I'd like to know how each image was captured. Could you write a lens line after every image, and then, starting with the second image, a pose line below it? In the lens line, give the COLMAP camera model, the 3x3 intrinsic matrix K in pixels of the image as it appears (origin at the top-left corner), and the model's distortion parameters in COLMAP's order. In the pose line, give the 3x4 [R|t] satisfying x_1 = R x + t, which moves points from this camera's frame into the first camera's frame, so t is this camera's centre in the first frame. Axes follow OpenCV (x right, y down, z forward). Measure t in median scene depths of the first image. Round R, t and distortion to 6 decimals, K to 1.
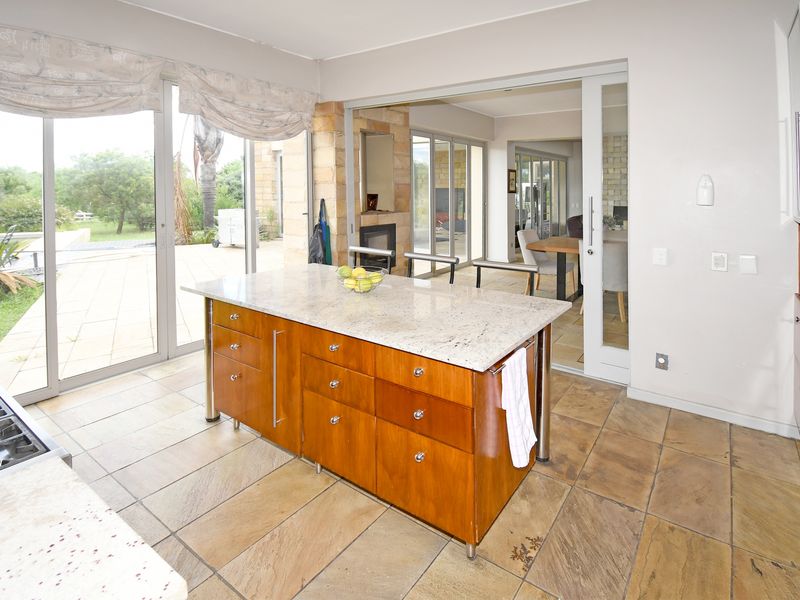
lens RADIAL K [[440.1, 0, 401.2], [0, 440.1, 268.5], [0, 0, 1]] dist [-0.000314, -0.001253]
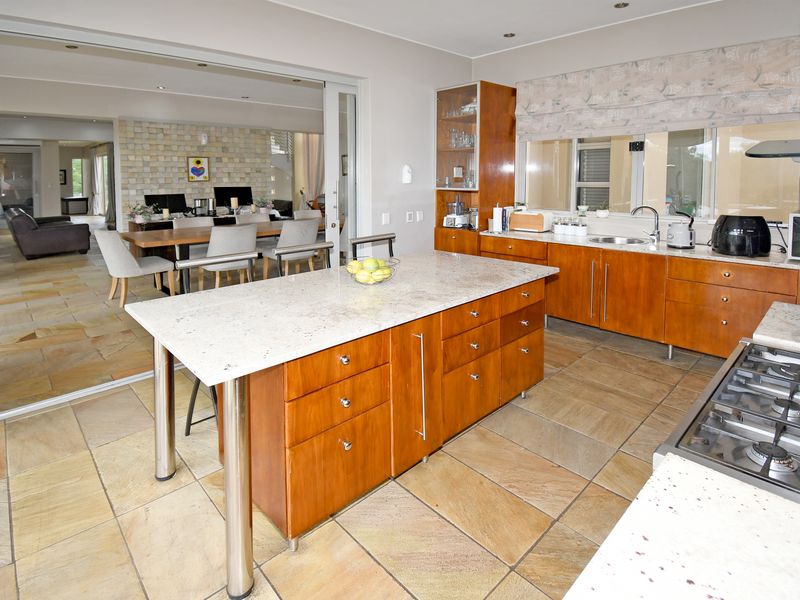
lens RADIAL K [[424.4, 0, 403.1], [0, 424.4, 276.8], [0, 0, 1]] dist [0.001306, -0.001187]
pose [[0.184313, -0.243447, 0.952241, -1.112831], [0.195057, 0.958629, 0.207326, -0.162855], [-0.963318, 0.147528, 0.224174, 0.846031]]
